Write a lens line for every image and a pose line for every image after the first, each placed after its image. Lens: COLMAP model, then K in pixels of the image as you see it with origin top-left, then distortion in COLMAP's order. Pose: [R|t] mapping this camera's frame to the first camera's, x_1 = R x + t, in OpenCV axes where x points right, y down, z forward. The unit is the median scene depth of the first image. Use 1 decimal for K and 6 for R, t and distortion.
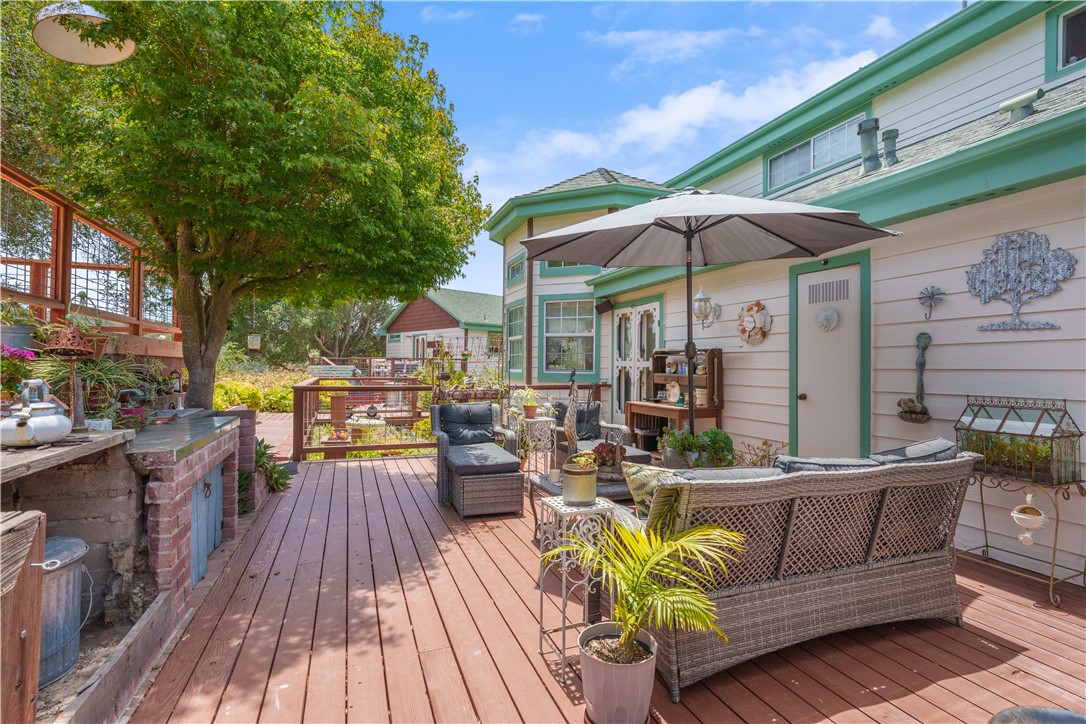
lens RADIAL K [[511.8, 0, 543.2], [0, 511.8, 361.1], [0, 0, 1]] dist [-0.000311, 0.000009]
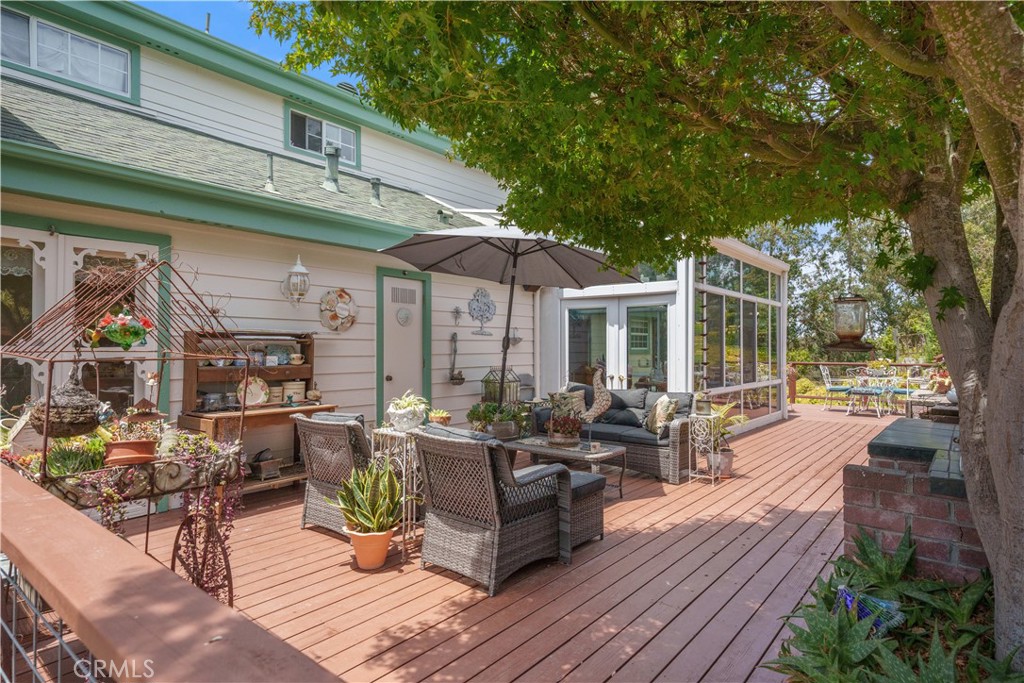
lens RADIAL K [[575.6, 0, 512.1], [0, 575.6, 343.5], [0, 0, 1]] dist [-0.001382, 0.000243]
pose [[-0.509996, -0.001573, 0.860175, -0.961166], [-0.012660, 0.999904, -0.005678, -0.009971], [-0.860083, -0.013785, -0.509967, 1.714461]]
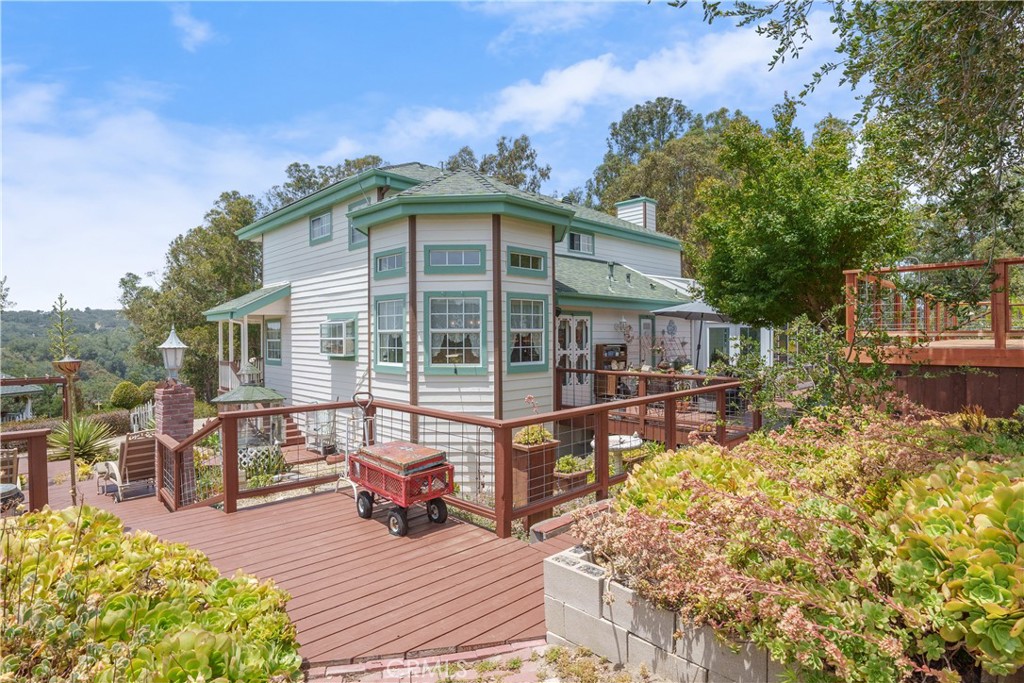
lens RADIAL K [[532.6, 0, 512.7], [0, 532.6, 340.2], [0, 0, 1]] dist [-0.001305, -0.000035]
pose [[-0.400010, -0.012699, 0.916423, -2.361112], [-0.005787, 0.999919, 0.011330, -0.092008], [-0.916493, -0.000772, -0.400051, 3.448457]]
